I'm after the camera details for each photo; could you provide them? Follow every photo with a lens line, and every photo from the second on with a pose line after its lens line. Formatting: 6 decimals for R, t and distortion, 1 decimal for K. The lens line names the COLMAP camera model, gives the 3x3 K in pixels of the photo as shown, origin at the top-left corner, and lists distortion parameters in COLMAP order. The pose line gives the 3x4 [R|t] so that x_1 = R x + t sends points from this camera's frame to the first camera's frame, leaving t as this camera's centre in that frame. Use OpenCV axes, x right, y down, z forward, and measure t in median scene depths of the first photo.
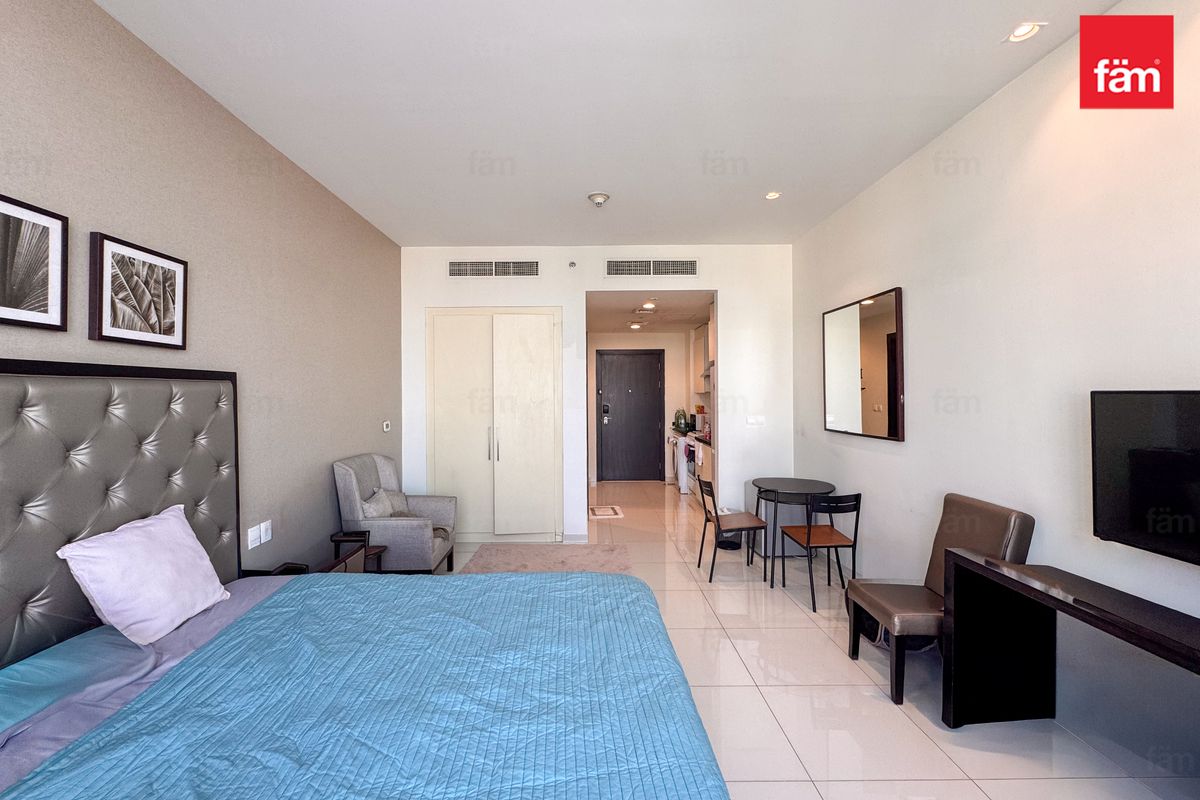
lens RADIAL K [[489.8, 0, 596.5], [0, 489.8, 394.6], [0, 0, 1]] dist [0.004347, 0.001084]
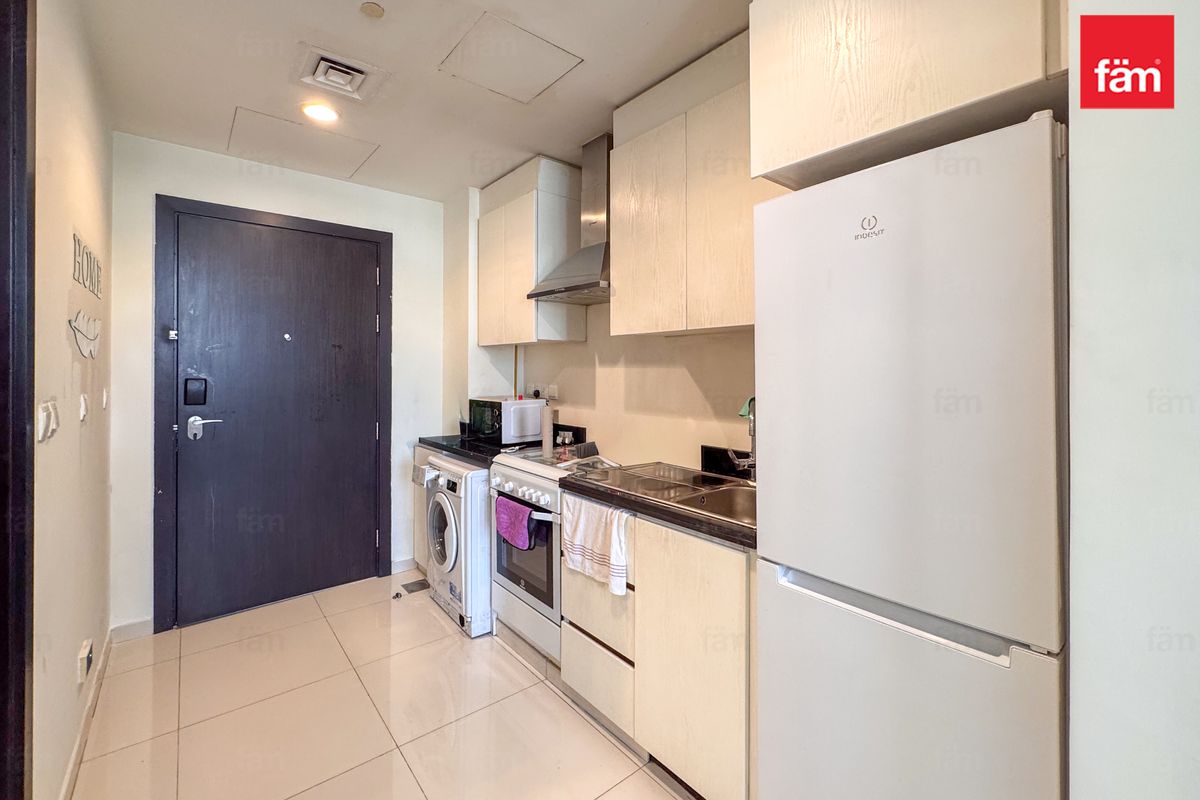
lens RADIAL K [[489.8, 0, 588.8], [0, 489.8, 362.8], [0, 0, 1]] dist [0.004347, 0.001084]
pose [[0.781177, 0.013067, 0.624173, 0.019274], [-0.007296, 0.999904, -0.011801, 0.013748], [-0.624267, 0.004664, 0.781197, 0.604111]]
